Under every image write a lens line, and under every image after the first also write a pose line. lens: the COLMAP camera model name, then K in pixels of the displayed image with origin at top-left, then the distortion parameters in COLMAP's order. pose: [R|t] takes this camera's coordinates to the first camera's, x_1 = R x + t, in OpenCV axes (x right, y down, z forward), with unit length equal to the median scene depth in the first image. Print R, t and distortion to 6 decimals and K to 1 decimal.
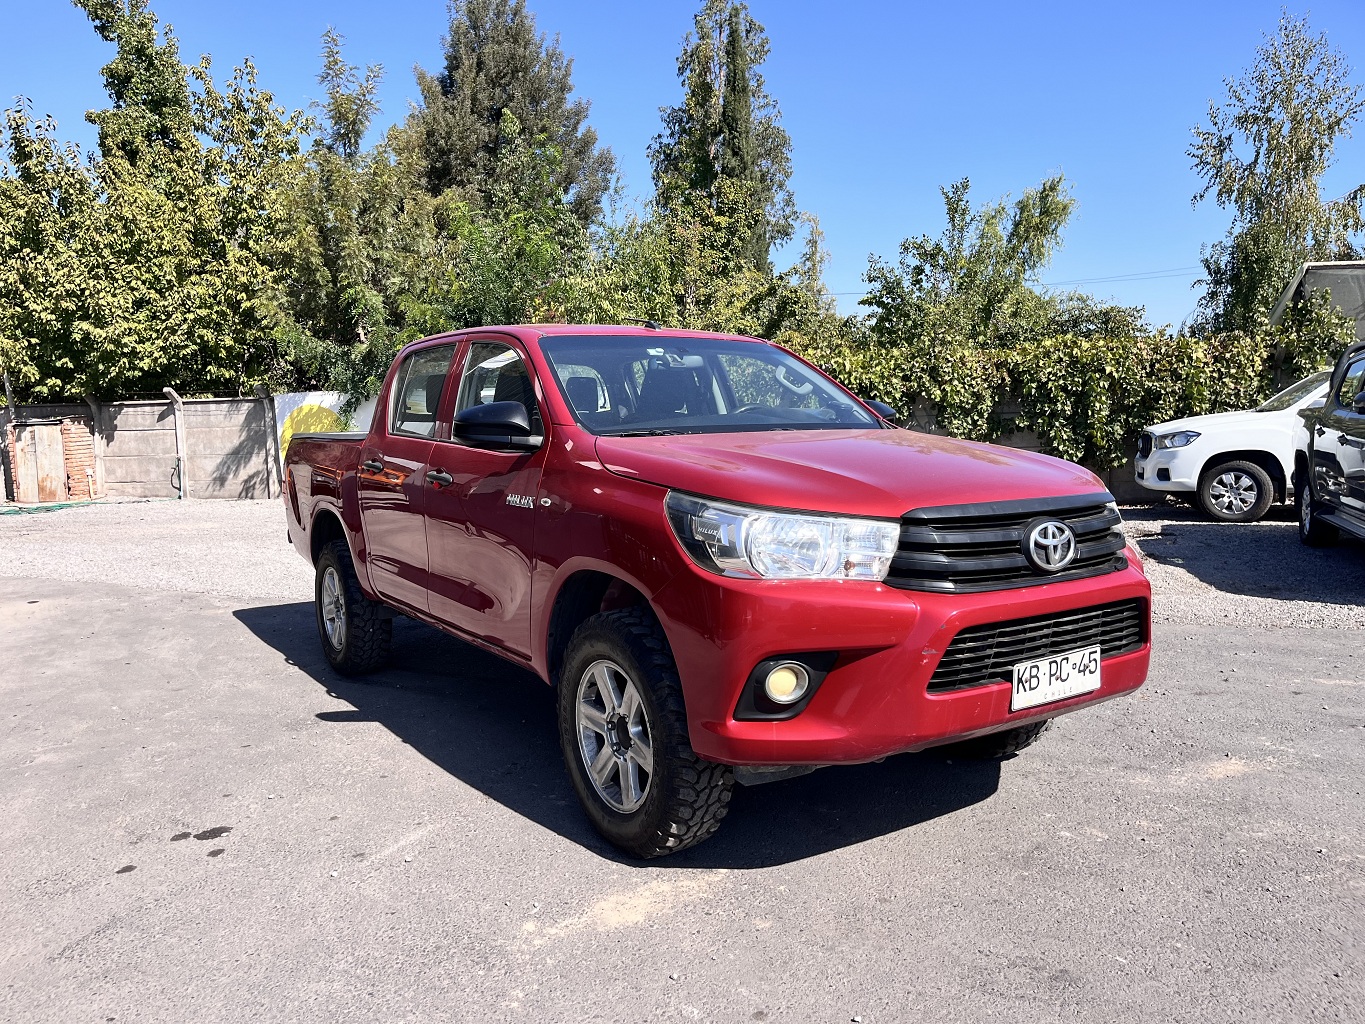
lens RADIAL K [[1035.5, 0, 679.4], [0, 1035.5, 517.2], [0, 0, 1]] dist [0.070383, -0.102277]
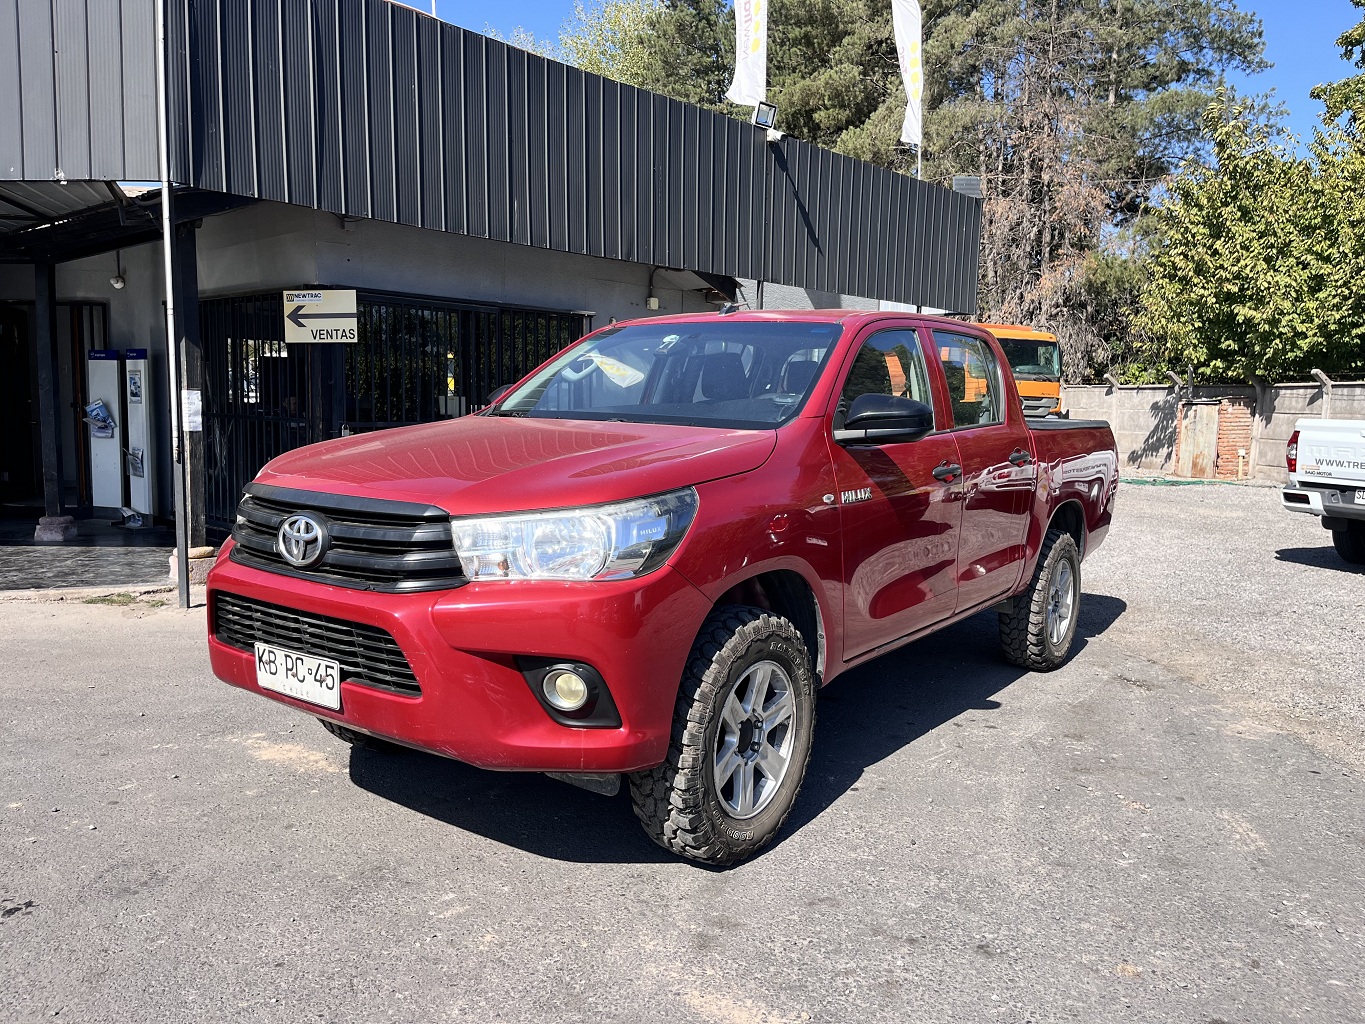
lens RADIAL K [[1043.0, 0, 682.5], [0, 1043.0, 512.0], [0, 0, 1]] dist [0.077079, -0.113093]
pose [[0.349287, 0.132336, -0.927624, 0.213561], [-0.120326, 0.988115, 0.095658, -0.020899], [0.929258, 0.078206, 0.361060, 0.149473]]
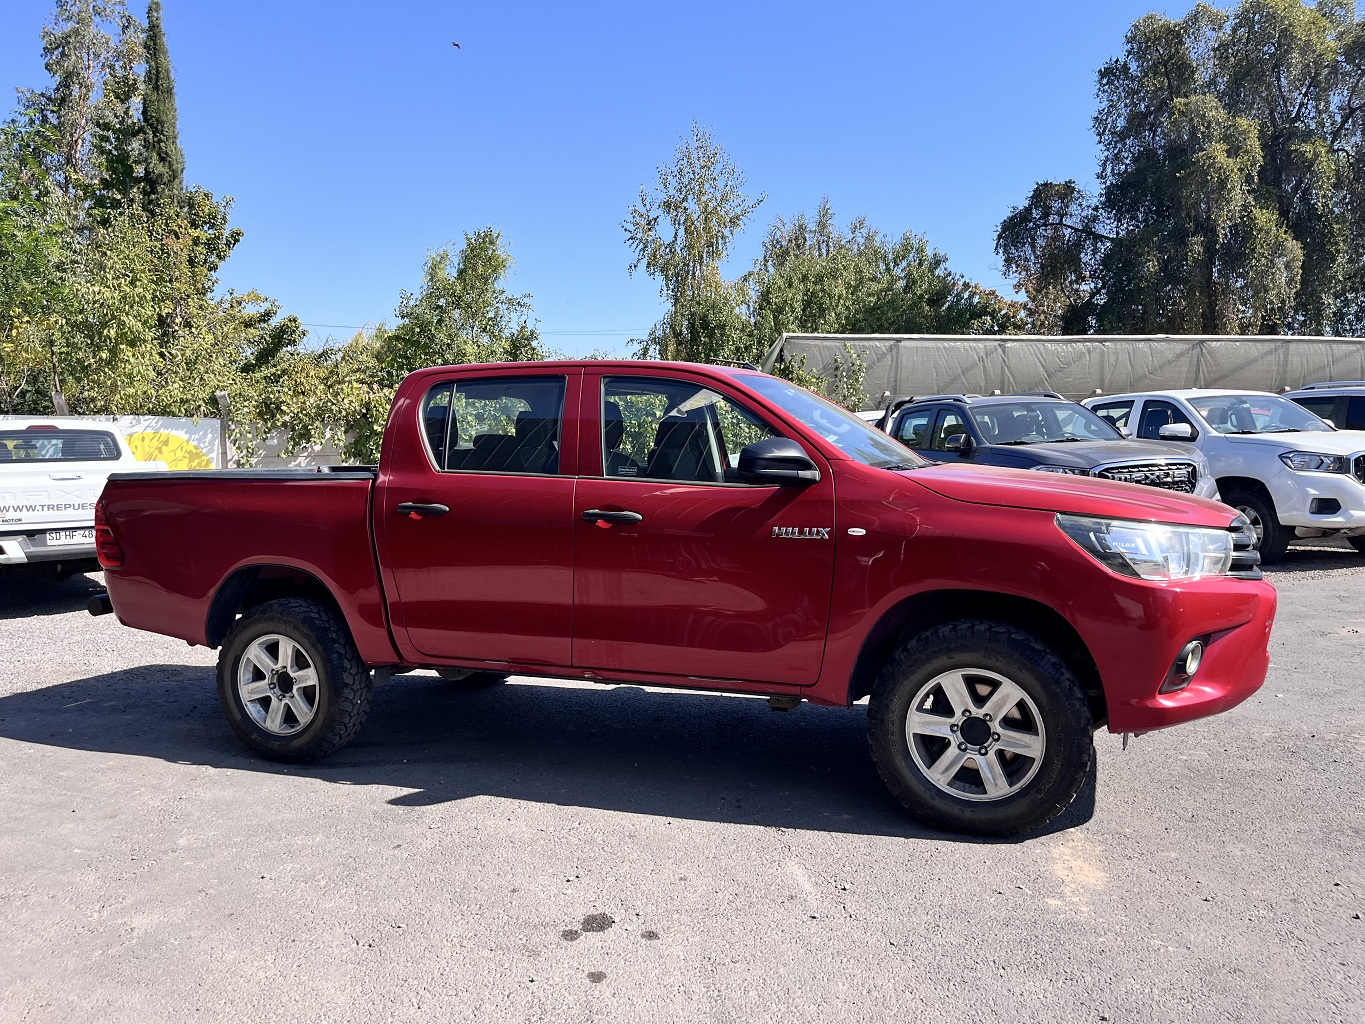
lens RADIAL K [[1035.5, 0, 679.4], [0, 1035.5, 517.2], [0, 0, 1]] dist [0.070383, -0.102277]
pose [[0.820587, -0.034098, 0.570504, -0.166720], [0.054255, 0.998358, -0.018369, -0.003717], [-0.568941, 0.046026, 0.821089, 0.042090]]
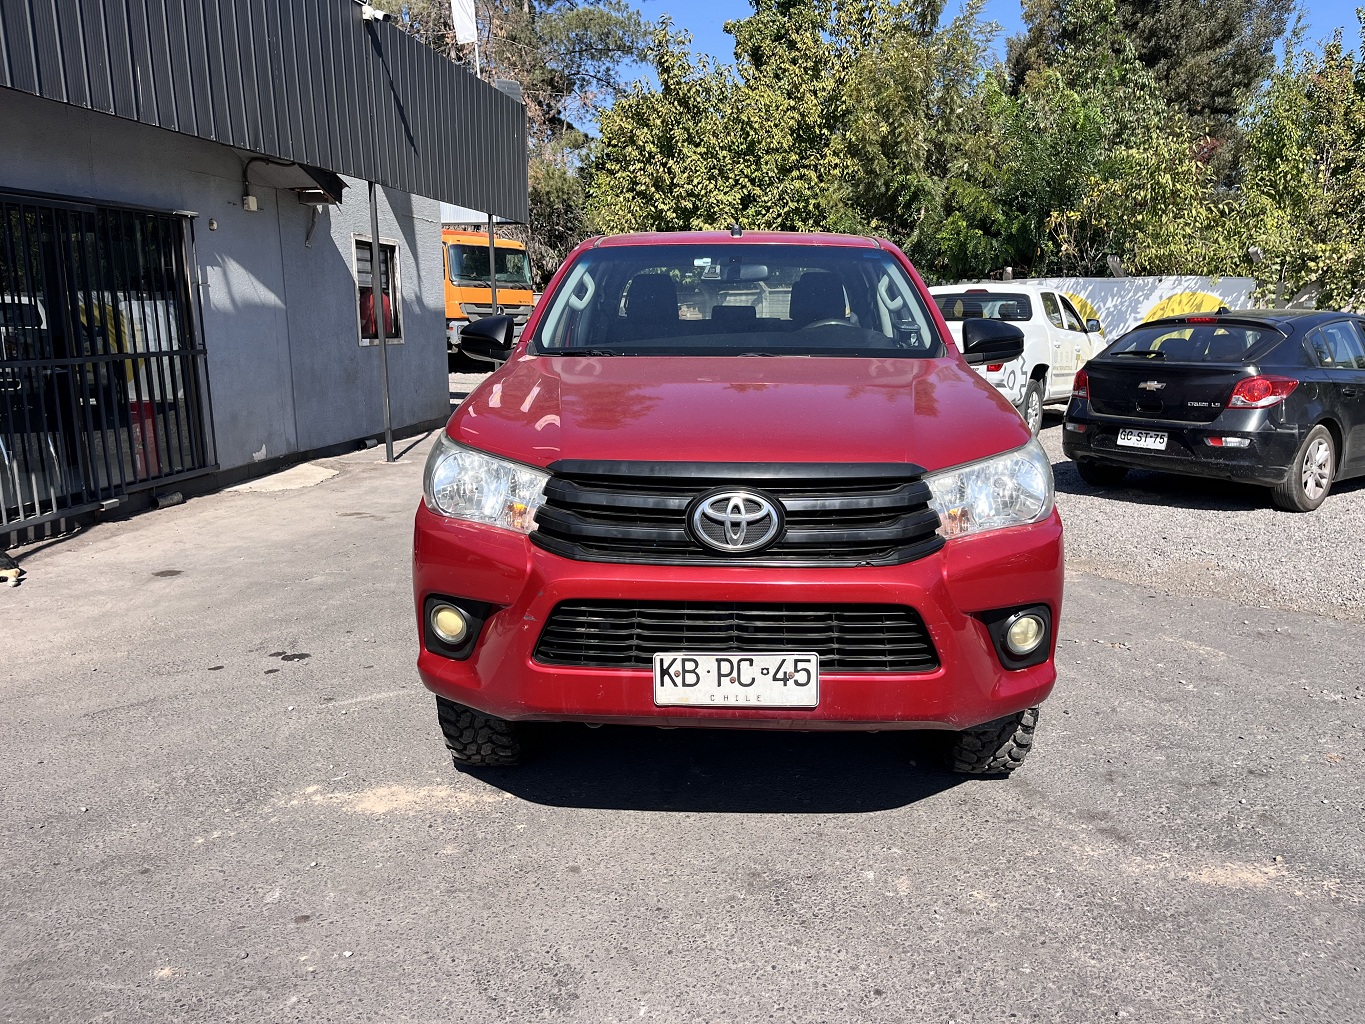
lens RADIAL K [[1042.7, 0, 698.9], [0, 1042.7, 510.4], [0, 0, 1]] dist [0.072893, -0.112504]
pose [[0.814805, 0.130852, -0.564775, 0.121850], [-0.073590, 0.989659, 0.123125, -0.012274], [0.575045, -0.058761, 0.816008, 0.048579]]
